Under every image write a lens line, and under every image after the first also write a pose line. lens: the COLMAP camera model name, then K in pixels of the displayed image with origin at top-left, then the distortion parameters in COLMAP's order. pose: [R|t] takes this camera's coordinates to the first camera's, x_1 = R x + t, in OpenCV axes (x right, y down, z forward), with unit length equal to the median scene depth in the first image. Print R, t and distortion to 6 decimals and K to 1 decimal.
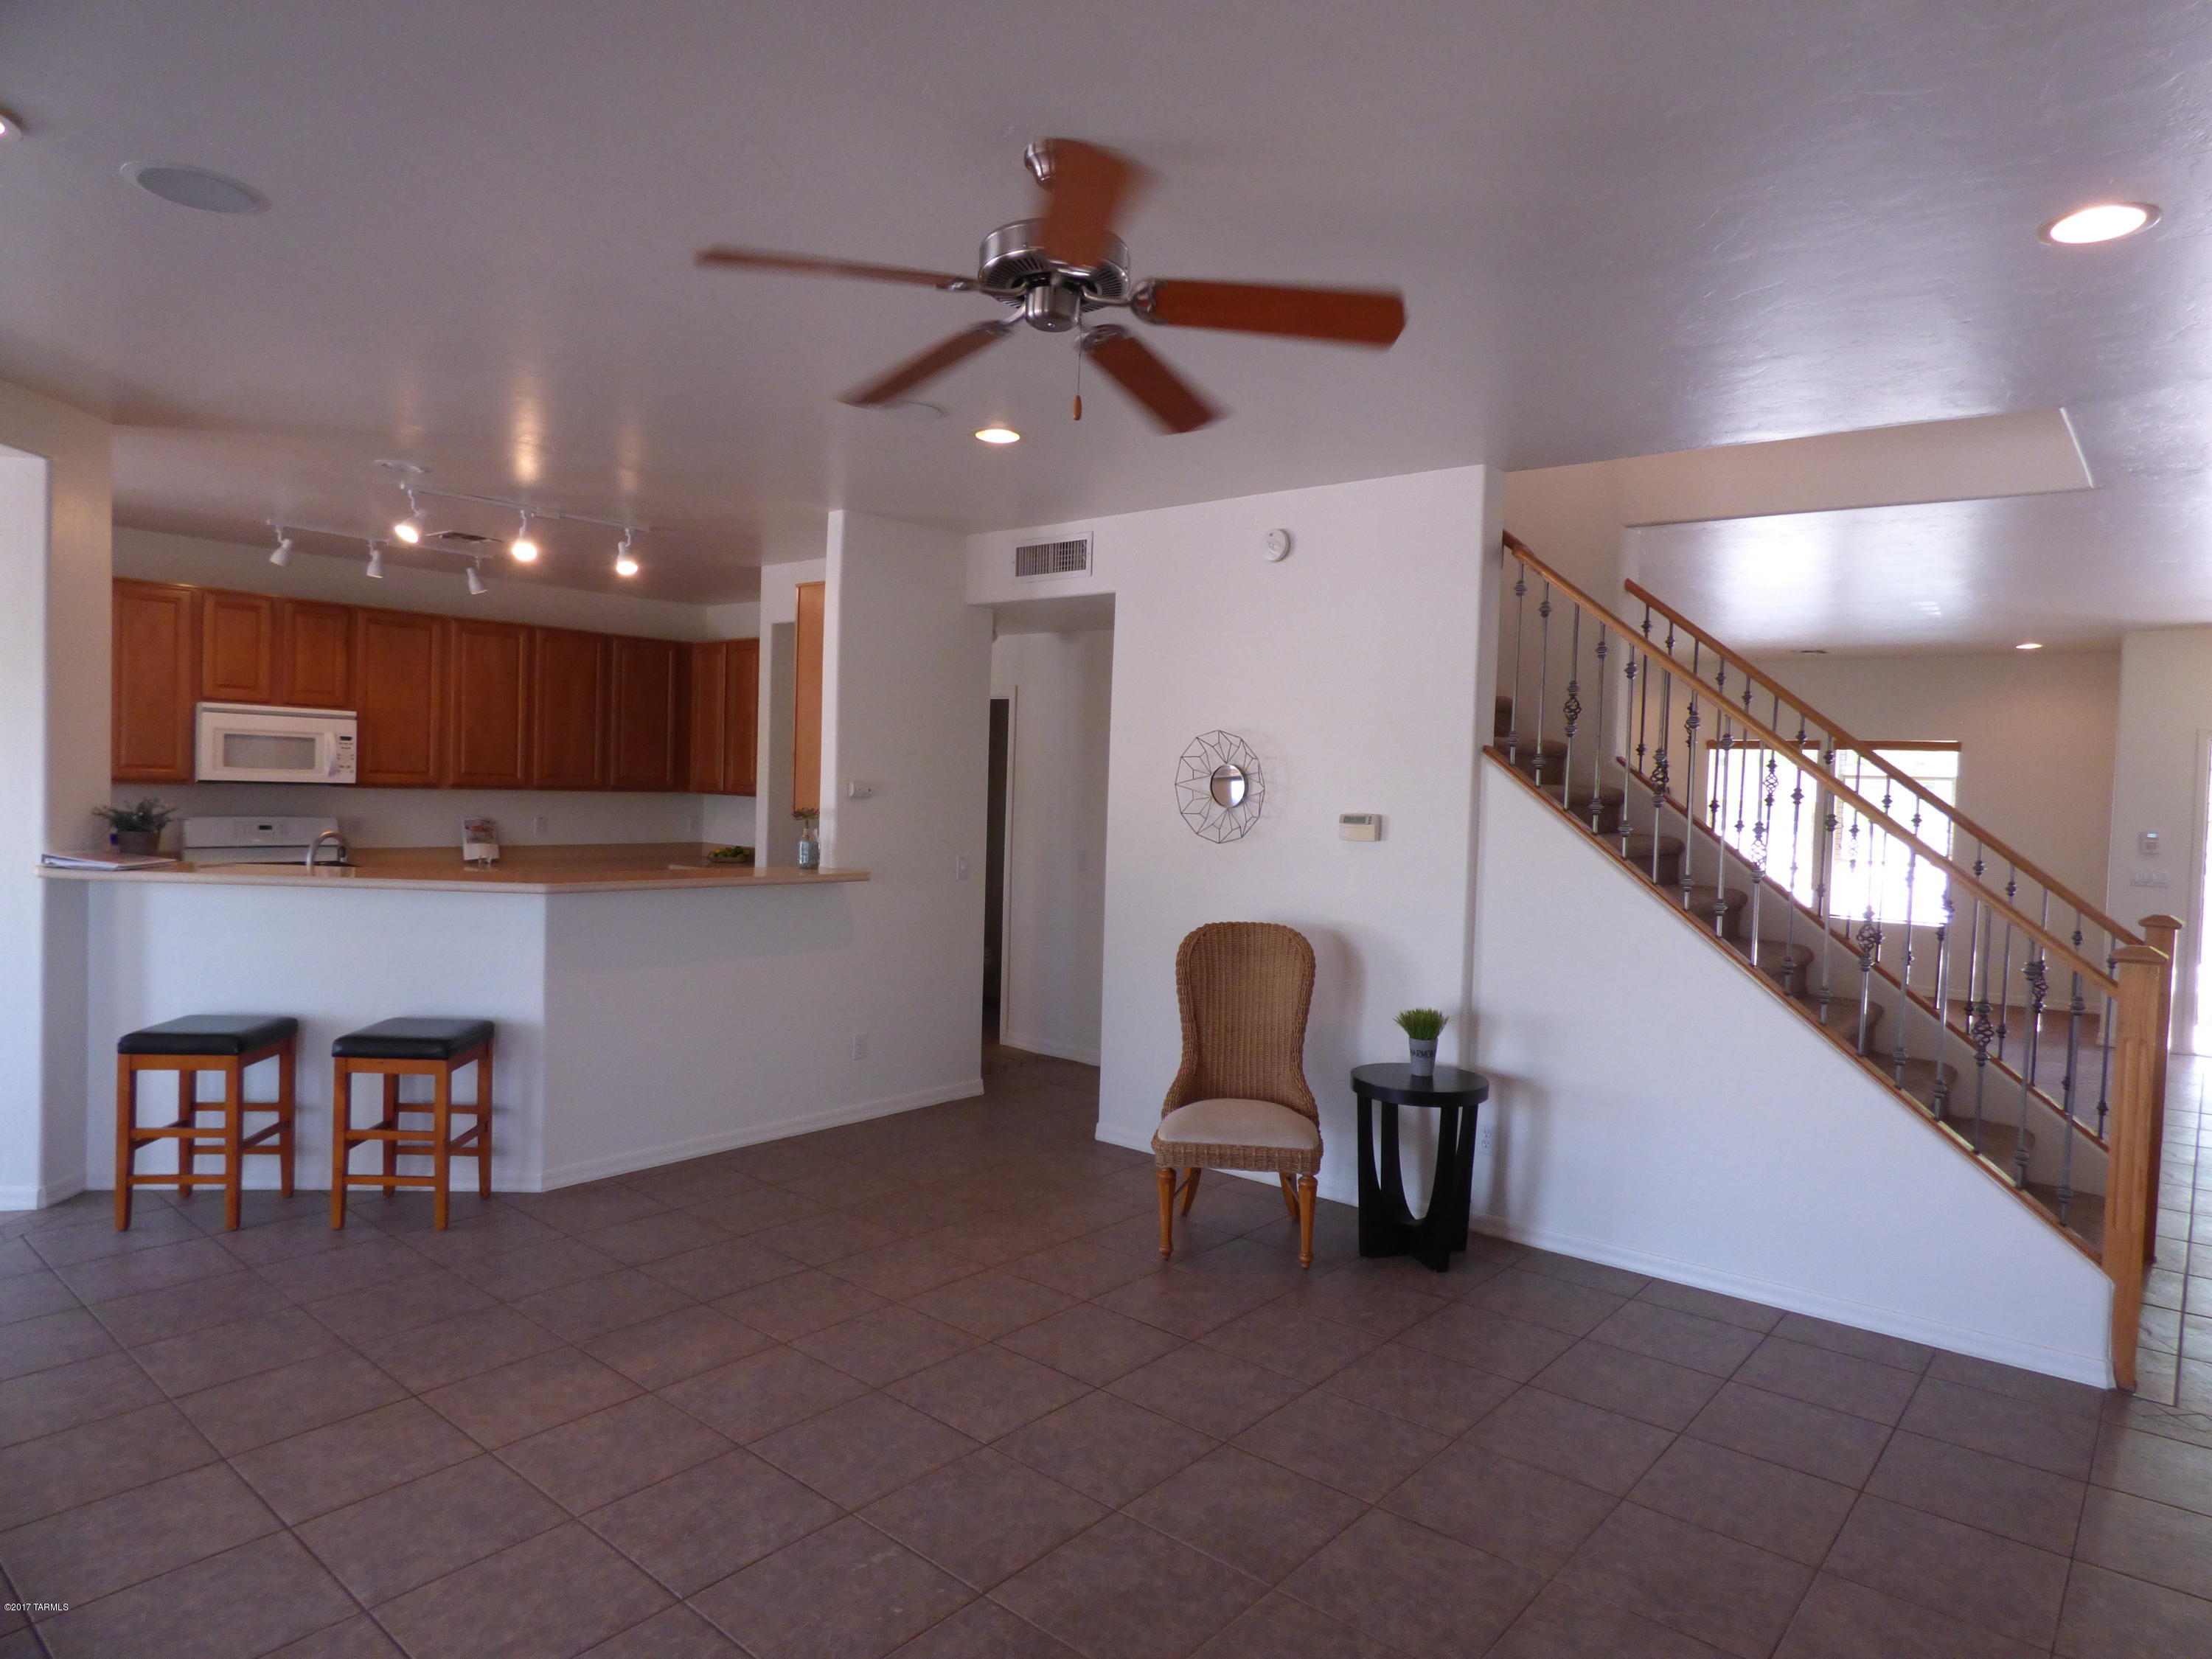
lens RADIAL K [[1292.6, 0, 1106.0], [0, 1292.6, 829.5], [0, 0, 1]] dist [-0.005835, 0.011540]
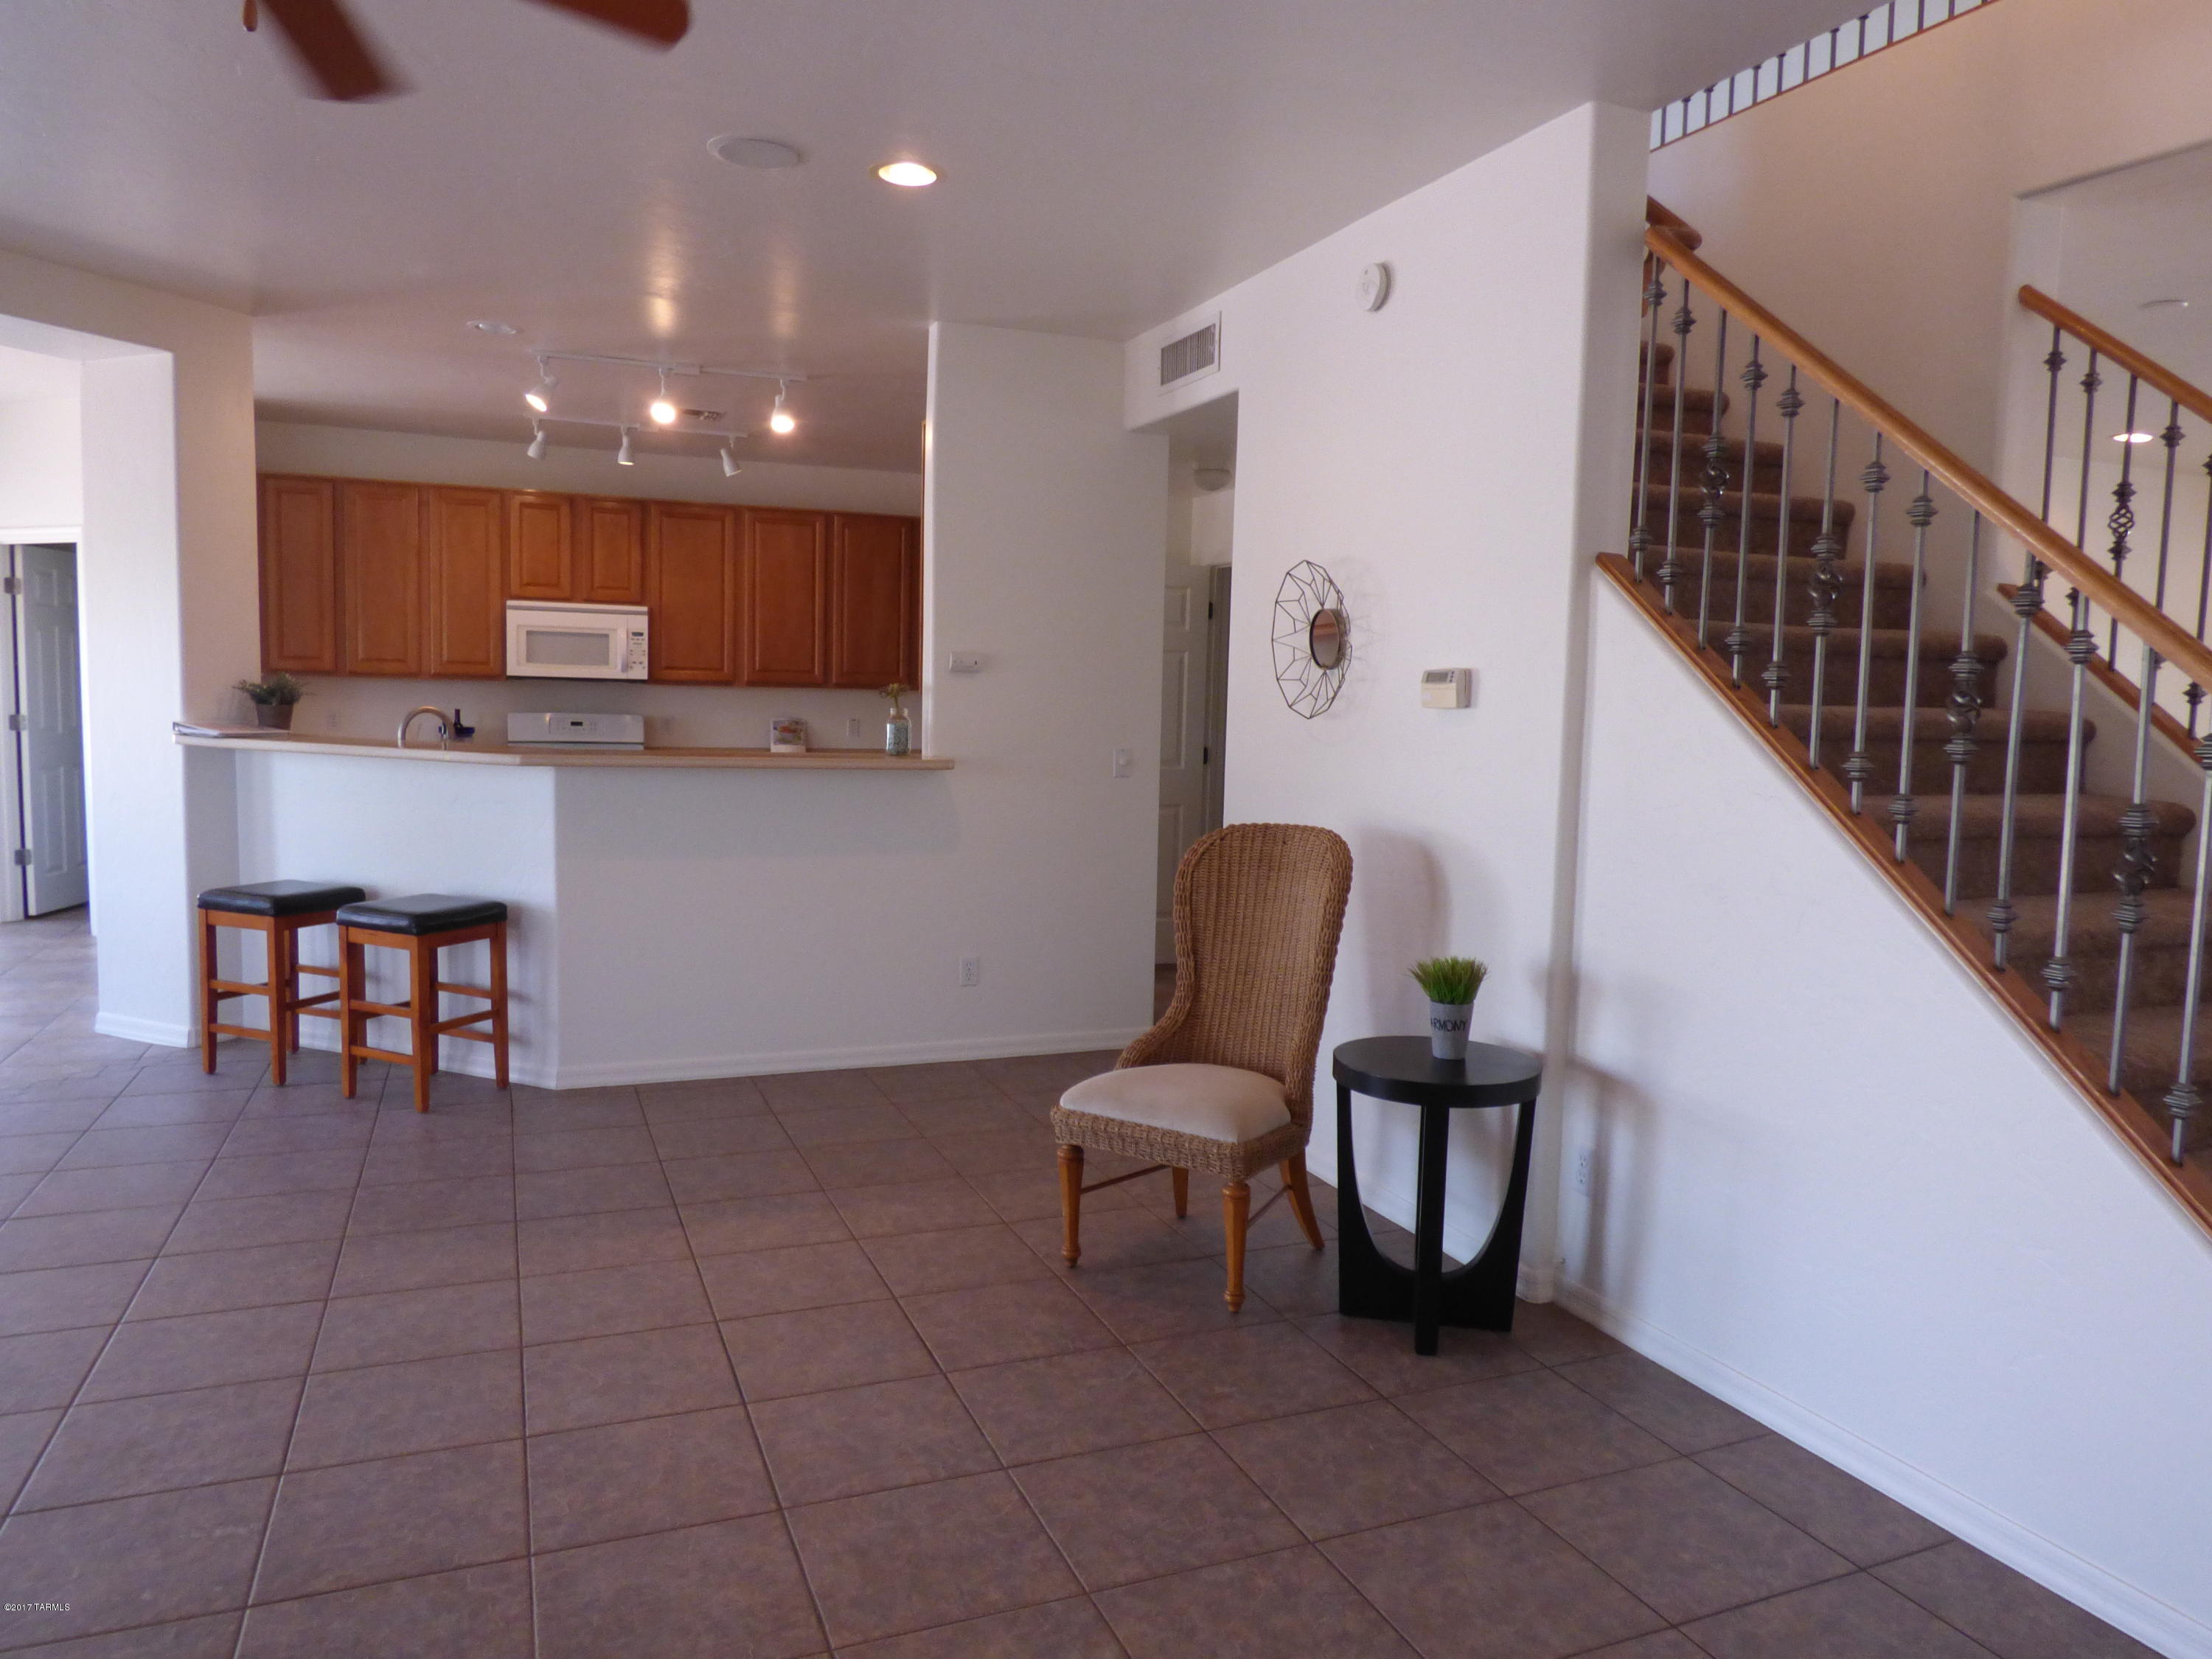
lens RADIAL K [[1461.9, 0, 1106.0], [0, 1461.9, 829.5], [0, 0, 1]] dist [-0.021739, 0.003067]
pose [[0.893432, 0.031750, -0.448074, 0.418818], [-0.013789, 0.998967, 0.043290, 0.045588], [0.448986, -0.032498, 0.892948, 0.266755]]
